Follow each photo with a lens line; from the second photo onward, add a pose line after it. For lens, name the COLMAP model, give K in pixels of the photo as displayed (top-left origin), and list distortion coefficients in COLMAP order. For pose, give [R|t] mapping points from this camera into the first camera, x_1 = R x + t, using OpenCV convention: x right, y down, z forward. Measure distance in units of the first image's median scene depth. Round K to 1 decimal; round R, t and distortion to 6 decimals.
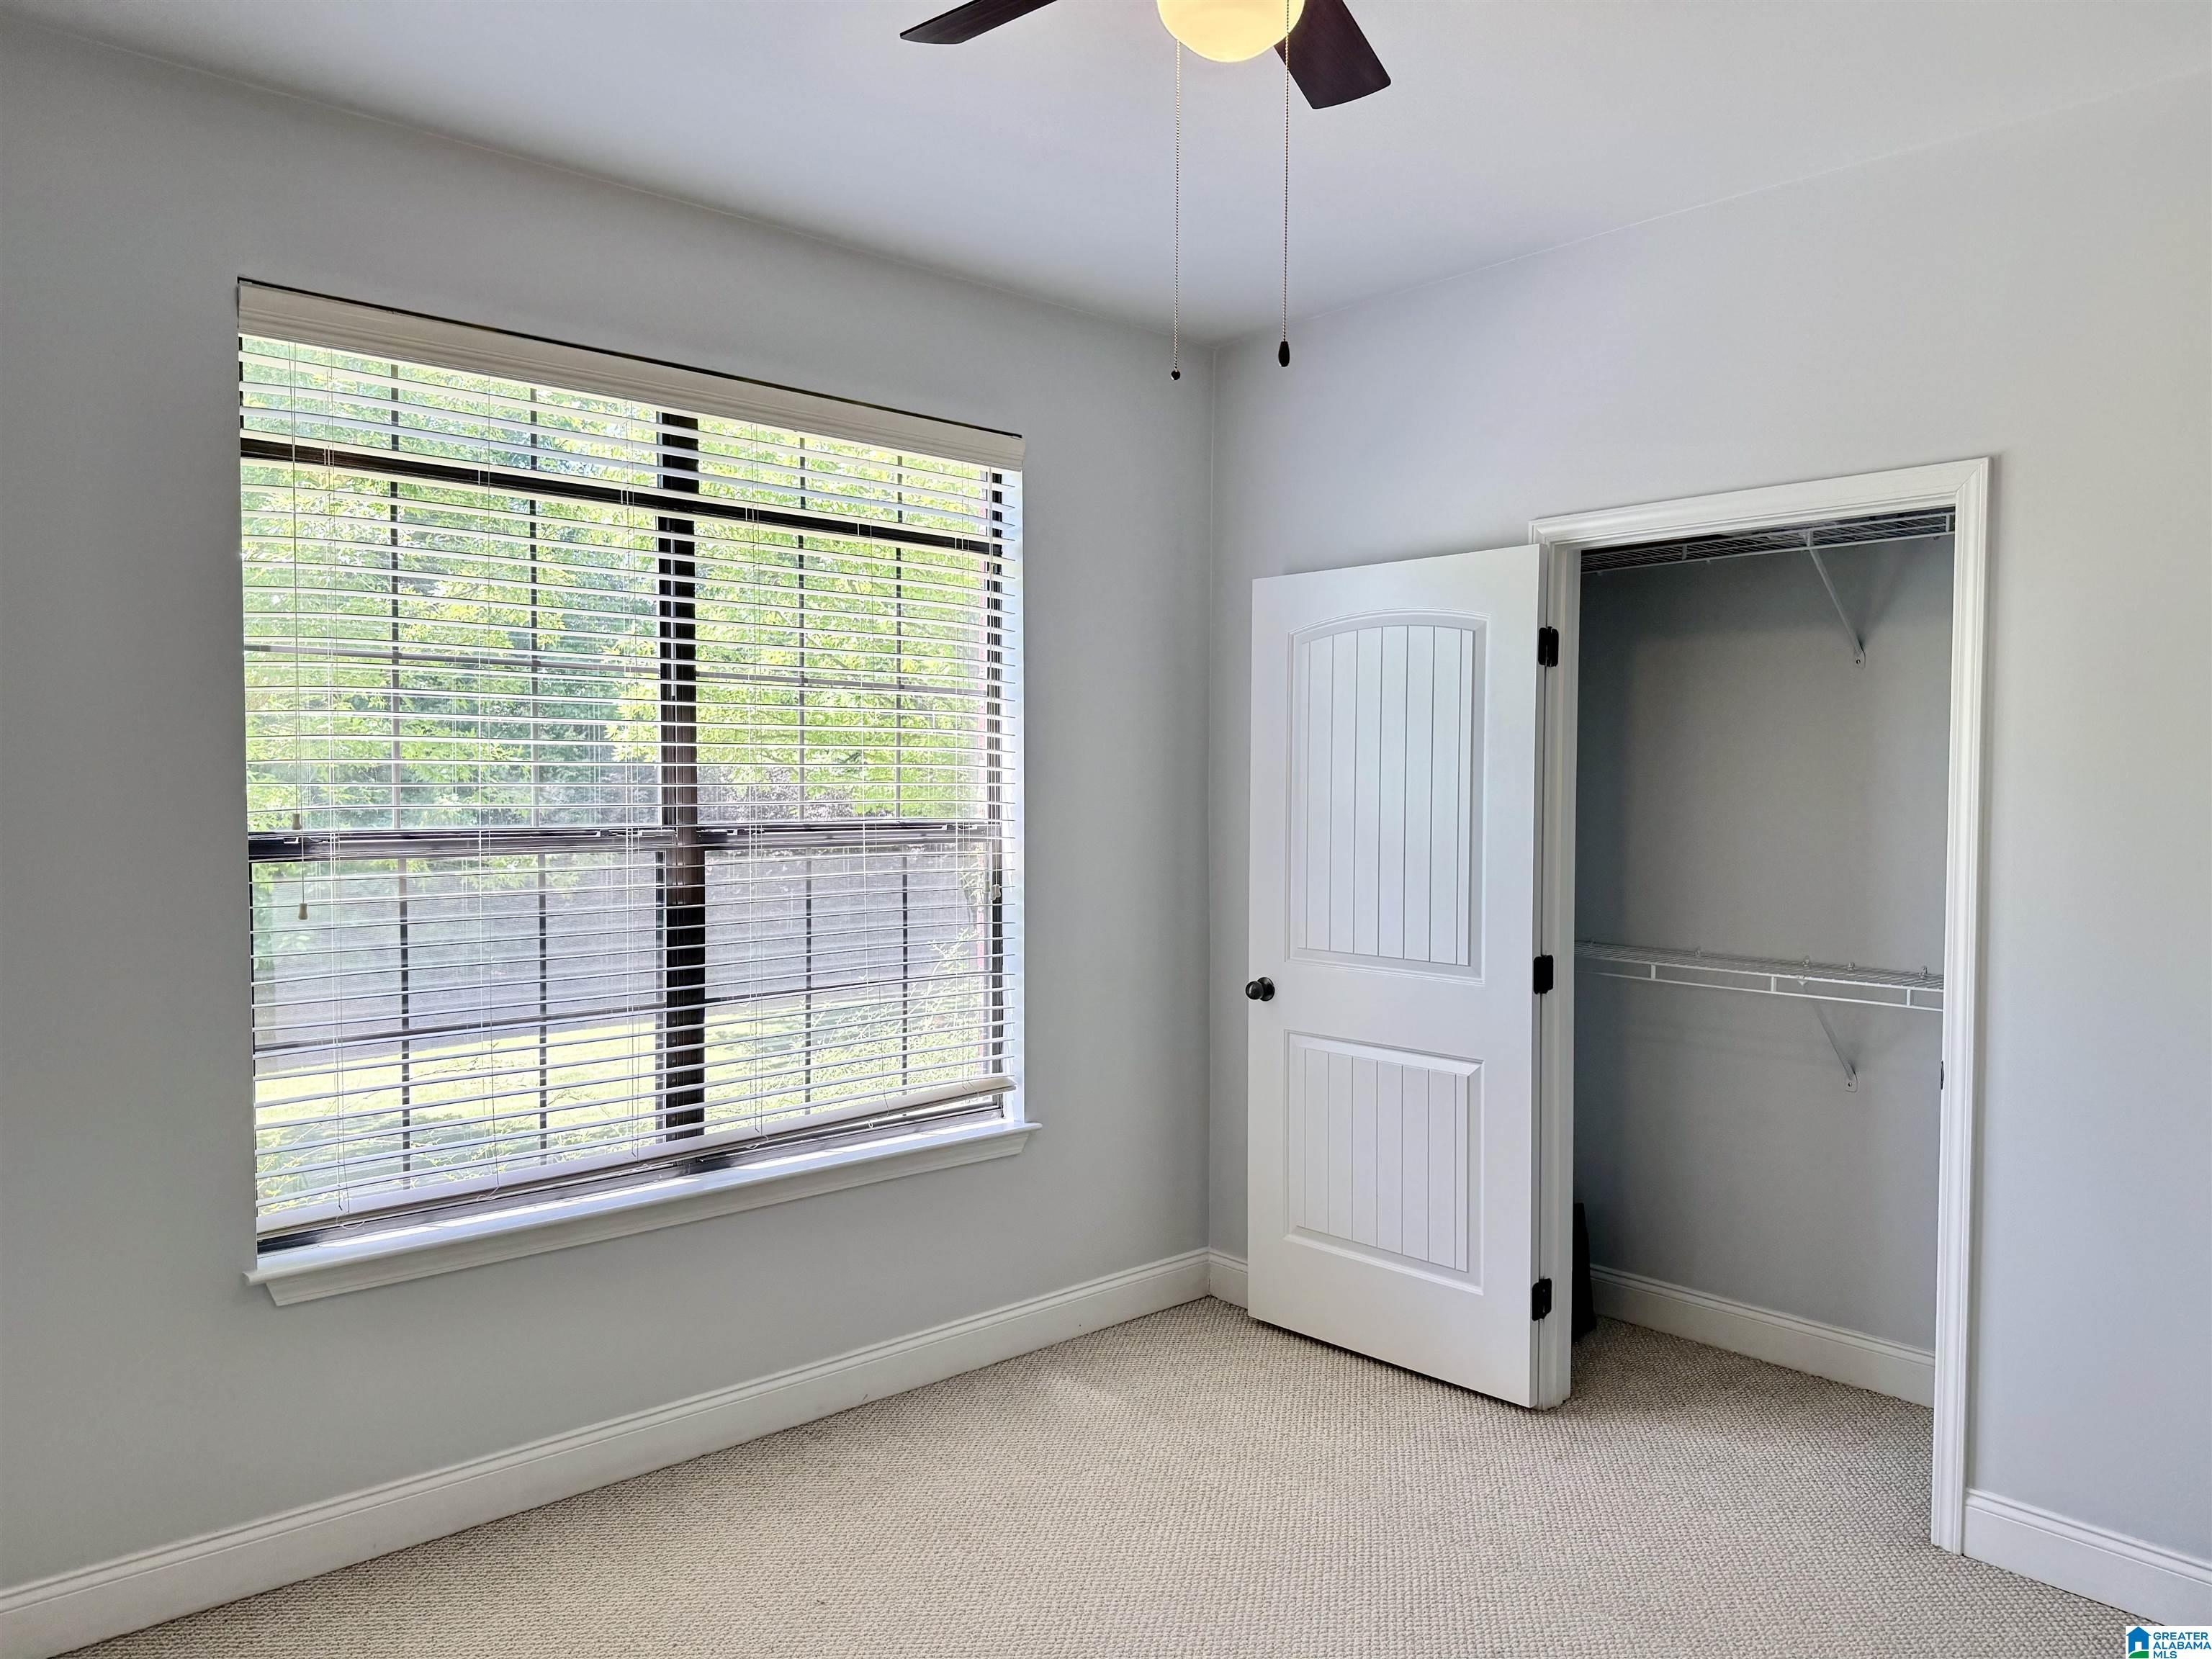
lens RADIAL K [[1579.5, 0, 1113.9], [0, 1579.5, 829.1], [0, 0, 1]] dist [0.077942, -0.040679]
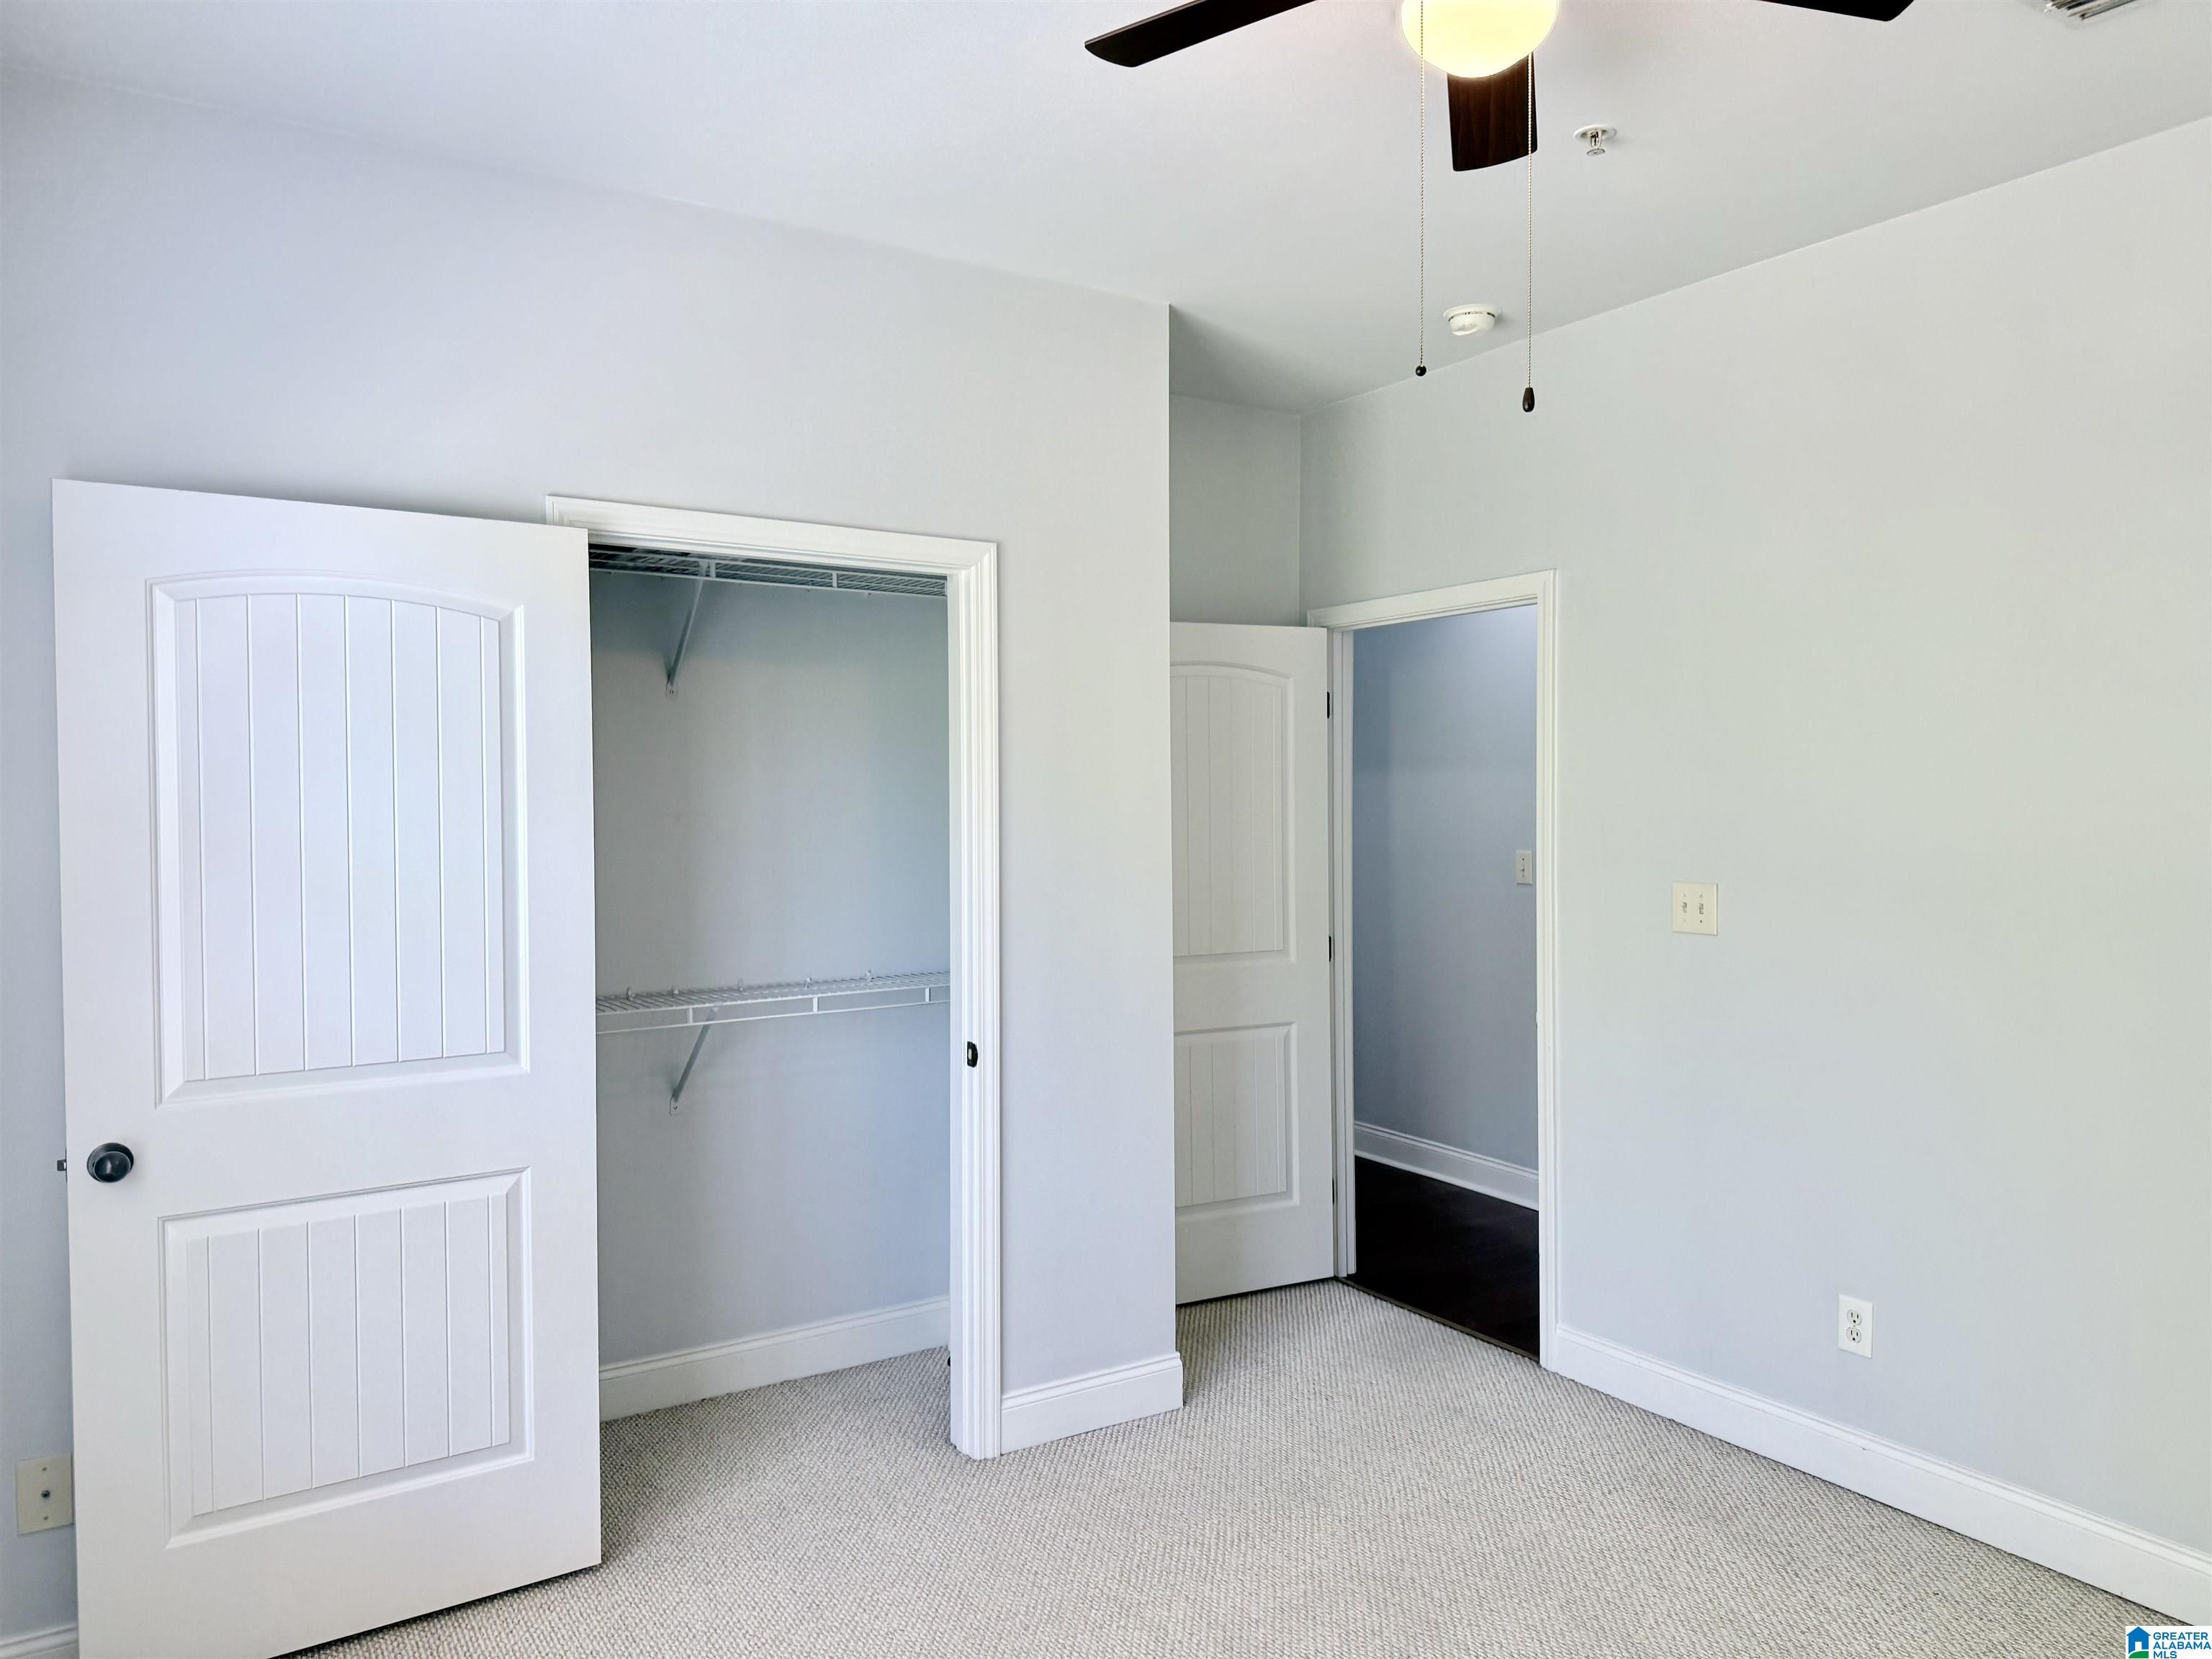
lens RADIAL K [[1579.5, 0, 1090.9], [0, 1579.5, 839.0], [0, 0, 1]] dist [0.077942, -0.040679]
pose [[0.184535, -0.036358, 0.982153, -0.374113], [0.030755, 0.999040, 0.031205, -0.026006], [-0.982345, 0.024448, 0.185476, 0.430730]]
